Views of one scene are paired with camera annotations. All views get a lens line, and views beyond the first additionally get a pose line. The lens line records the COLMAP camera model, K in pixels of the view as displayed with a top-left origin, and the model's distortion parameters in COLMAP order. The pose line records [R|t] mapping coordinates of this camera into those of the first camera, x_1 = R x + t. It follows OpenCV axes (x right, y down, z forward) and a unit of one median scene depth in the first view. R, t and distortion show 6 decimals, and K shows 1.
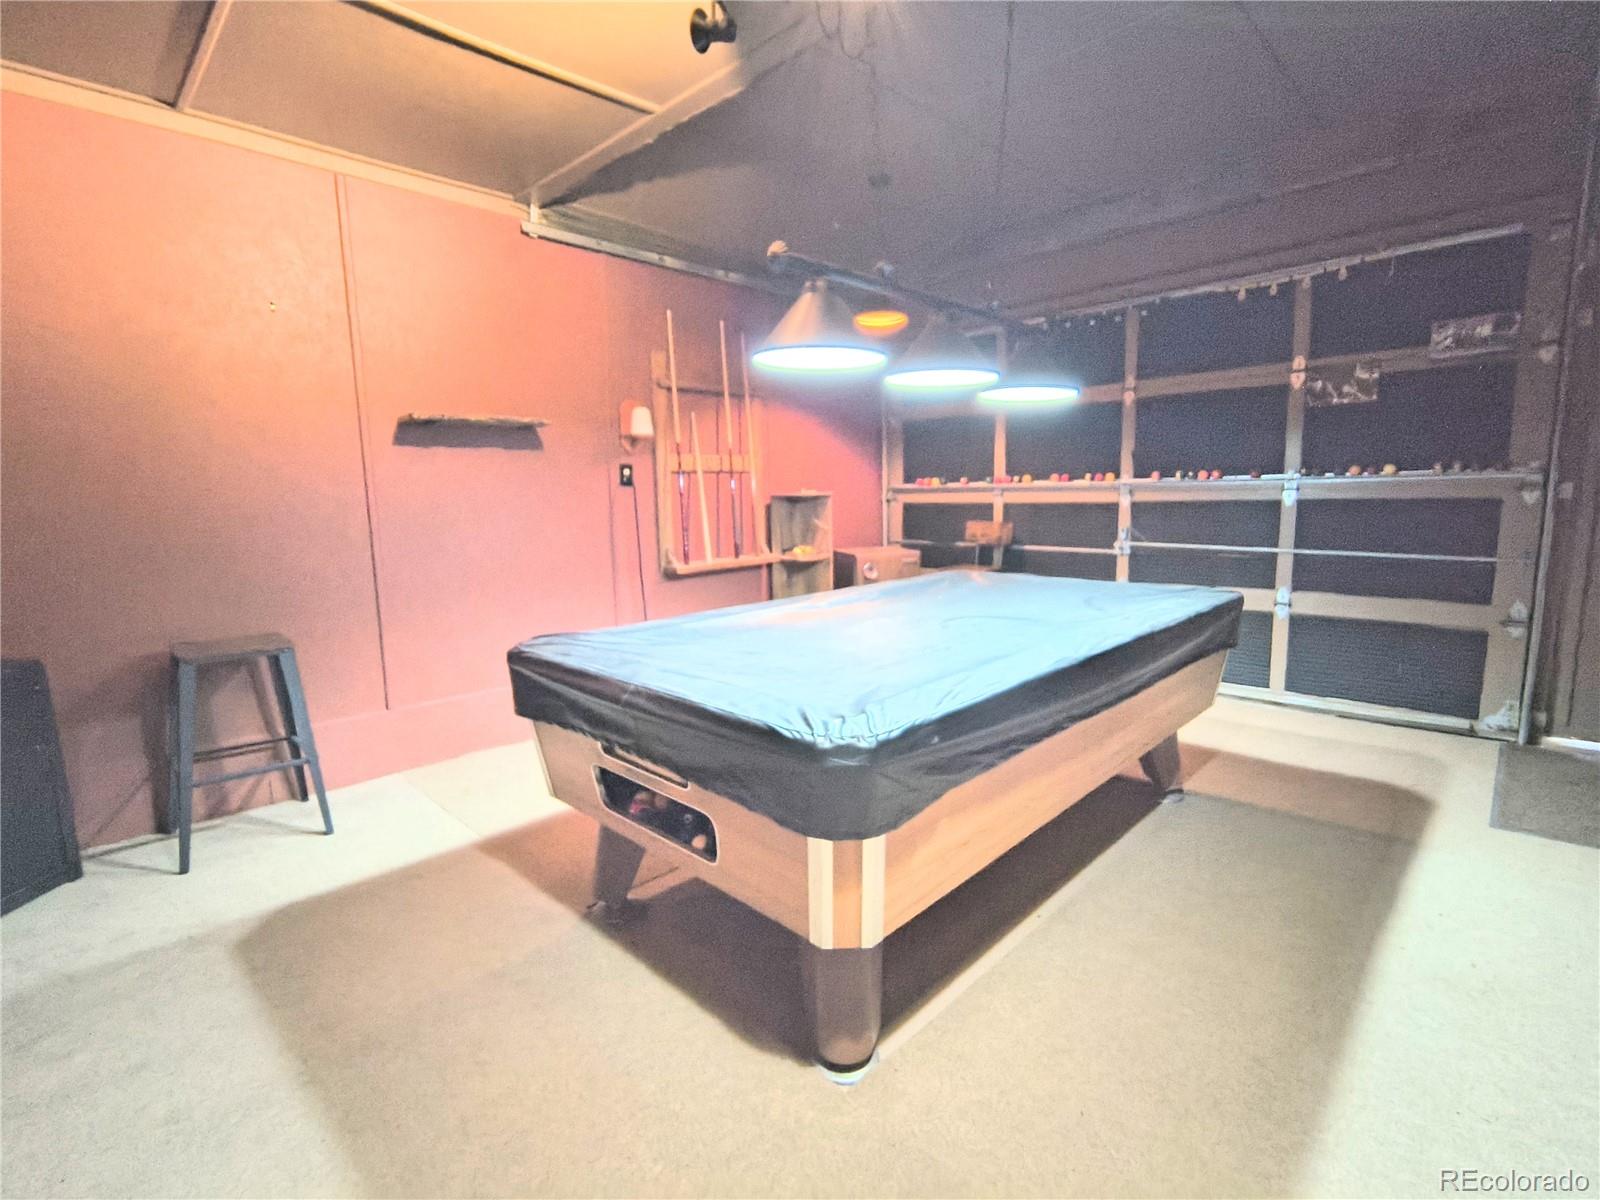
lens RADIAL K [[748.0, 0, 800.0], [0, 748.0, 600.0], [0, 0, 1]] dist [-0.003052, -0.000132]
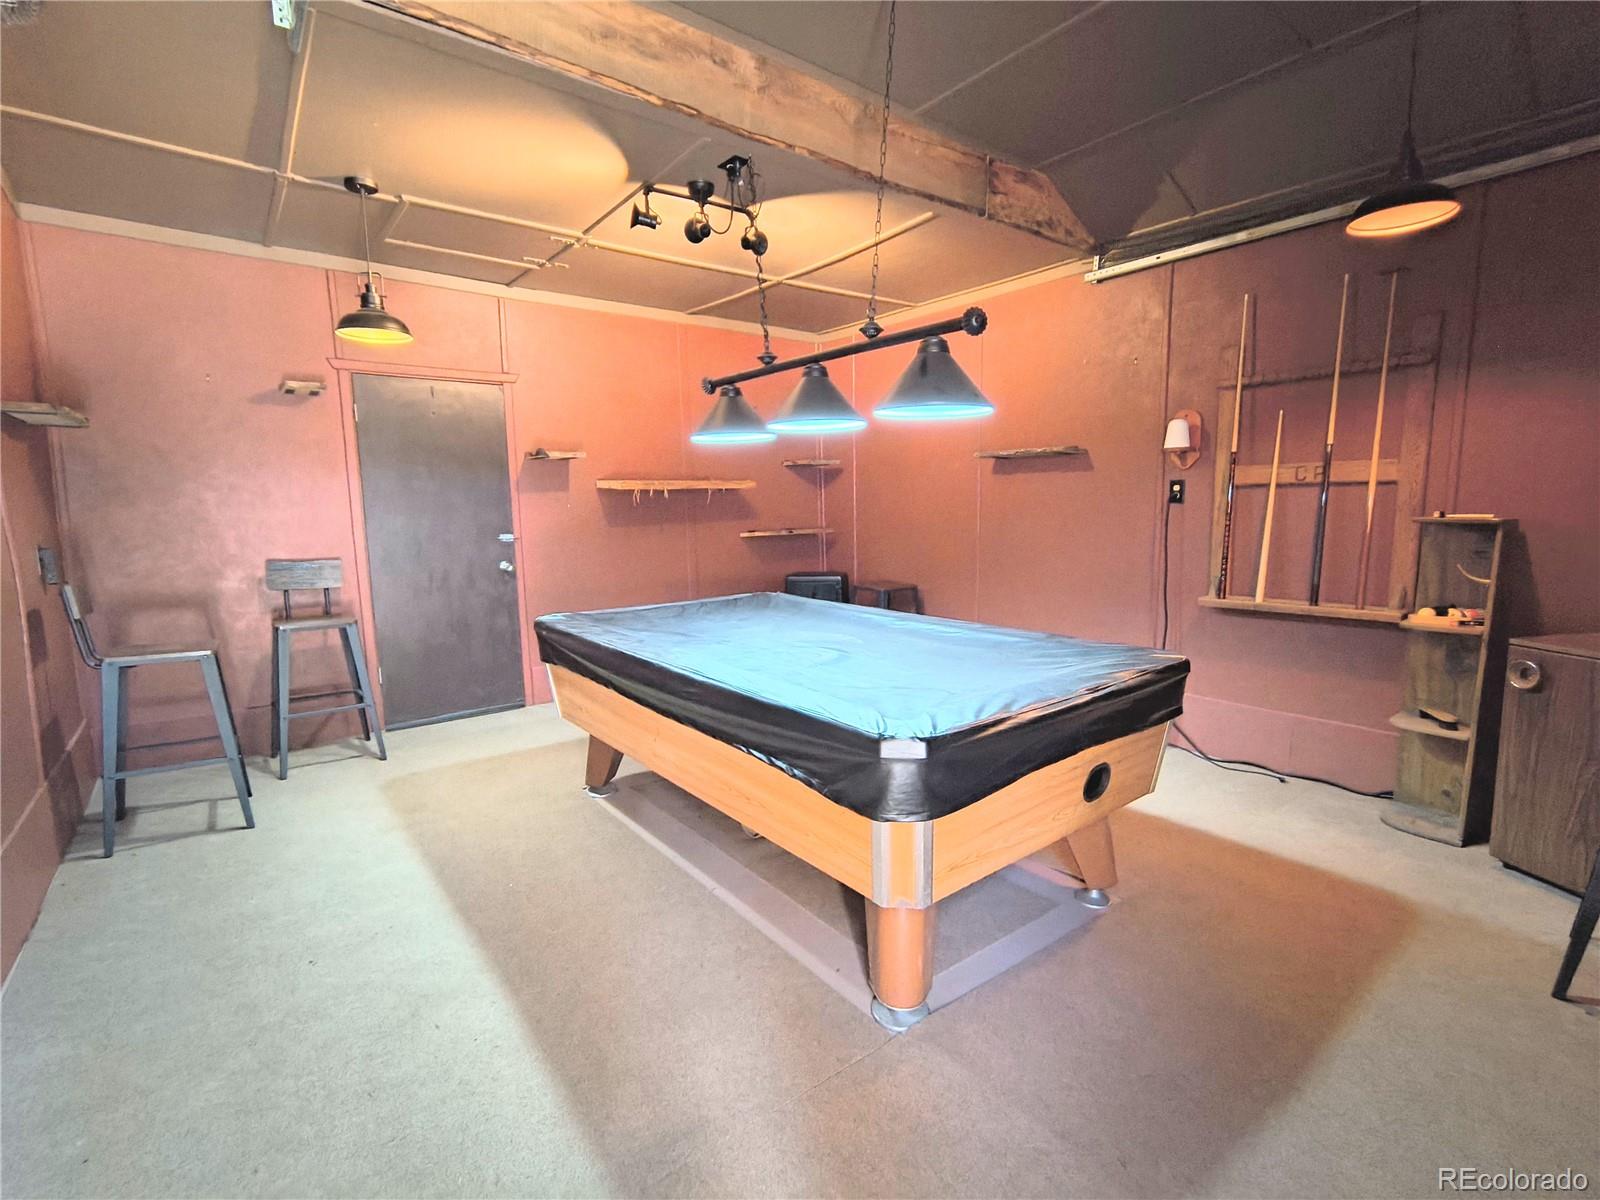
lens RADIAL K [[748.0, 0, 800.0], [0, 748.0, 600.0], [0, 0, 1]] dist [-0.003052, -0.000132]
pose [[-0.148446, 0.151265, -0.977283, 0.818455], [-0.130136, 0.976650, 0.170935, -0.140021], [0.980320, 0.152555, -0.125295, 0.709969]]
